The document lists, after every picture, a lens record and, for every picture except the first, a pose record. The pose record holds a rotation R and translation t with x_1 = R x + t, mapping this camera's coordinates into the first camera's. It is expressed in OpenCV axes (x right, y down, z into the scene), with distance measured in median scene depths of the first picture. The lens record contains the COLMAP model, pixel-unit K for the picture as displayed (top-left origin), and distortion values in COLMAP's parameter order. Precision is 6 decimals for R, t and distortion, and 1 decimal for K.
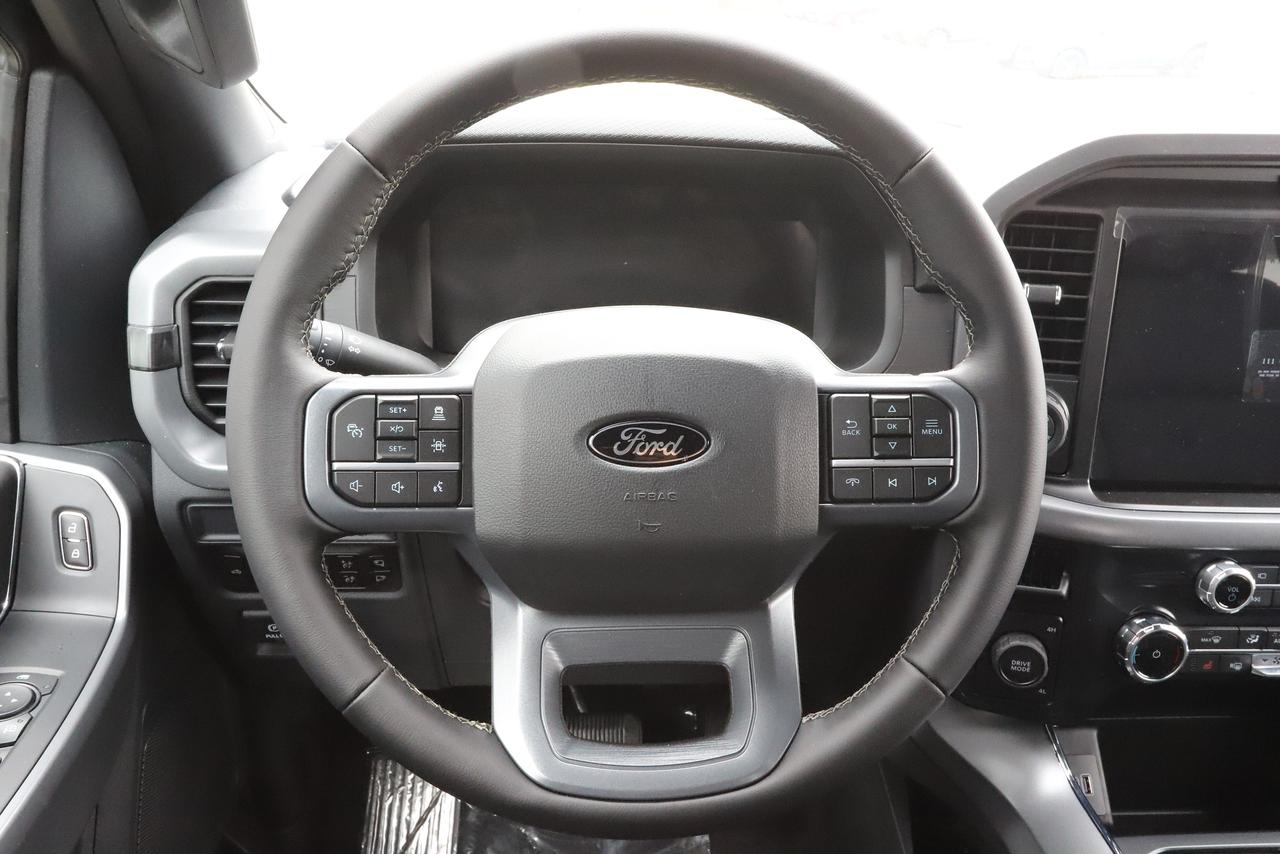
lens RADIAL K [[972.6, 0, 637.0], [0, 972.6, 438.9], [0, 0, 1]] dist [-0.013971, 0.008803]
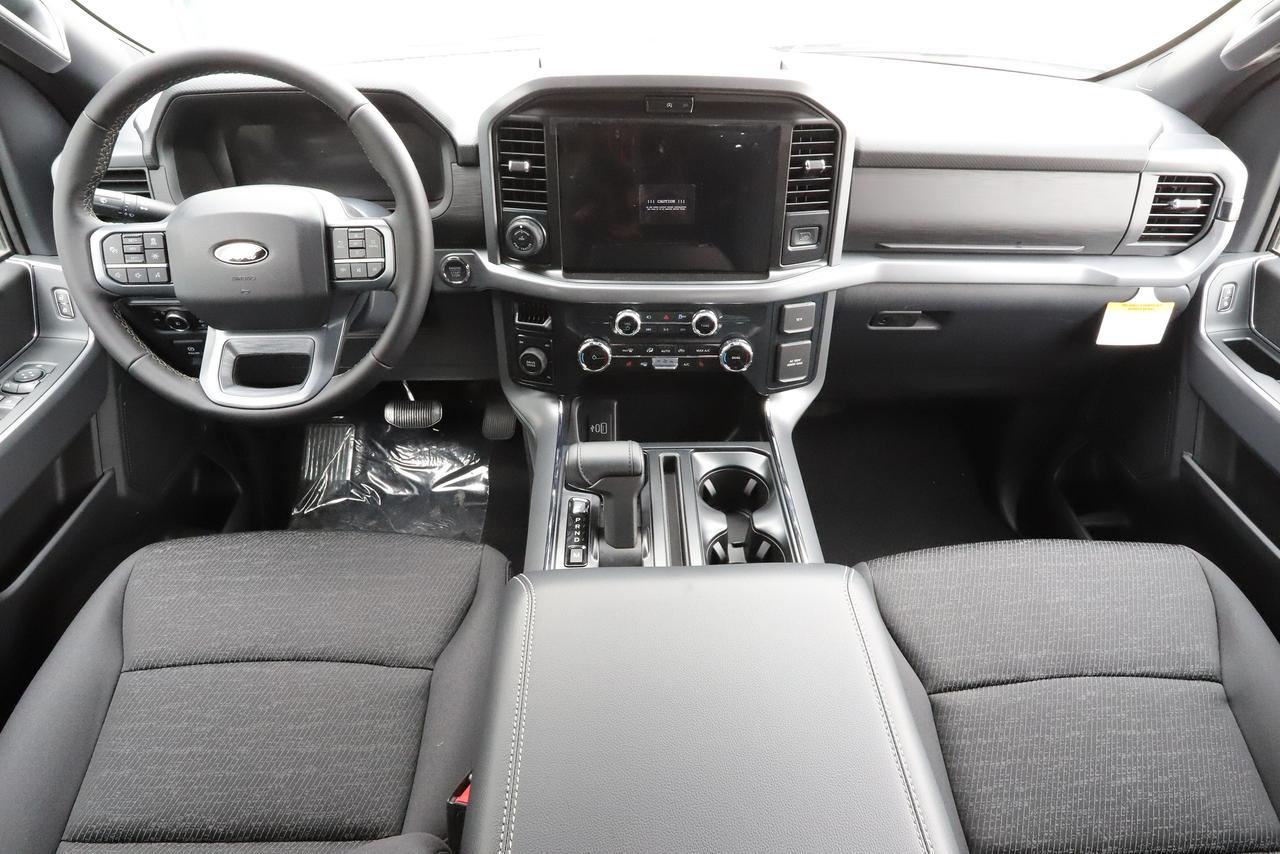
lens RADIAL K [[696.0, 0, 641.6], [0, 696.0, 437.8], [0, 0, 1]] dist [-0.039294, 0.003619]
pose [[0.999239, 0.006203, -0.038515, 0.924984], [0.004833, 0.959989, 0.279997, -0.023326], [0.038710, -0.279970, 0.959228, -0.542170]]
